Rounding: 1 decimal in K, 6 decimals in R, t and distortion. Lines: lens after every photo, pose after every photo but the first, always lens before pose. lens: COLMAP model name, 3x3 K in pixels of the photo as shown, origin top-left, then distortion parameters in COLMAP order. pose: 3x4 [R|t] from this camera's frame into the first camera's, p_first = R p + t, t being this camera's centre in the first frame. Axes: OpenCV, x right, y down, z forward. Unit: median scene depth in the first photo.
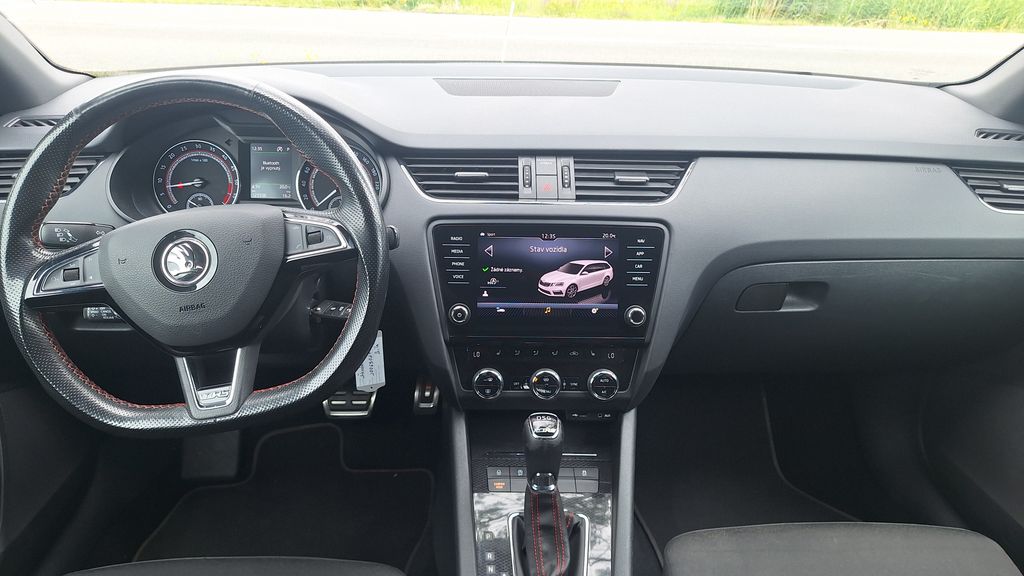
lens RADIAL K [[724.1, 0, 512.0], [0, 724.1, 288.0], [0, 0, 1]] dist [0.073837, -0.000299]
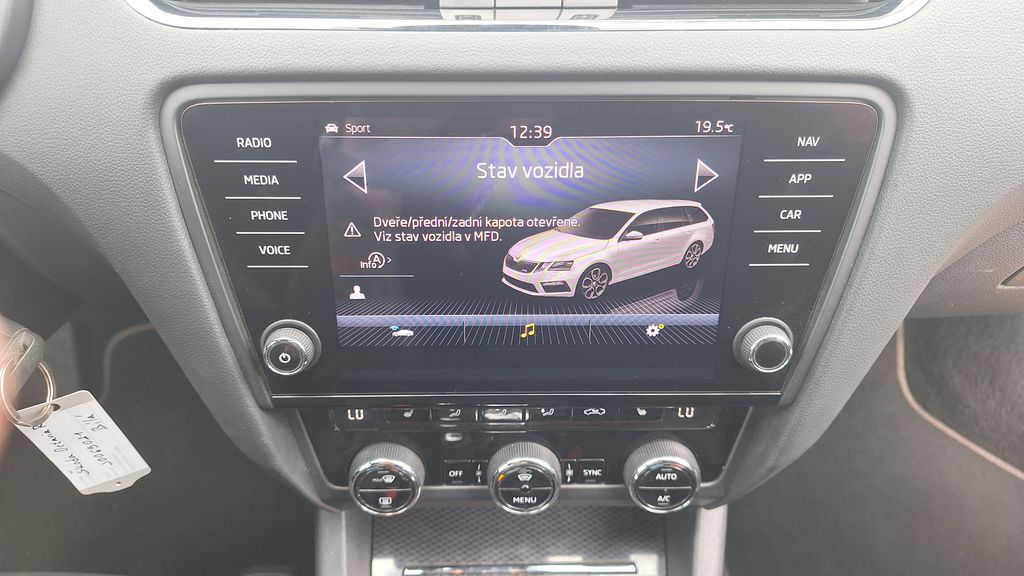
lens RADIAL K [[724.1, 0, 512.0], [0, 724.1, 288.0], [0, 0, 1]] dist [0.073837, -0.000299]
pose [[0.999442, 0.007094, -0.032653, 0.052982], [0.005215, 0.932120, 0.362112, -0.125567], [0.033006, -0.362080, 0.931562, 0.658003]]
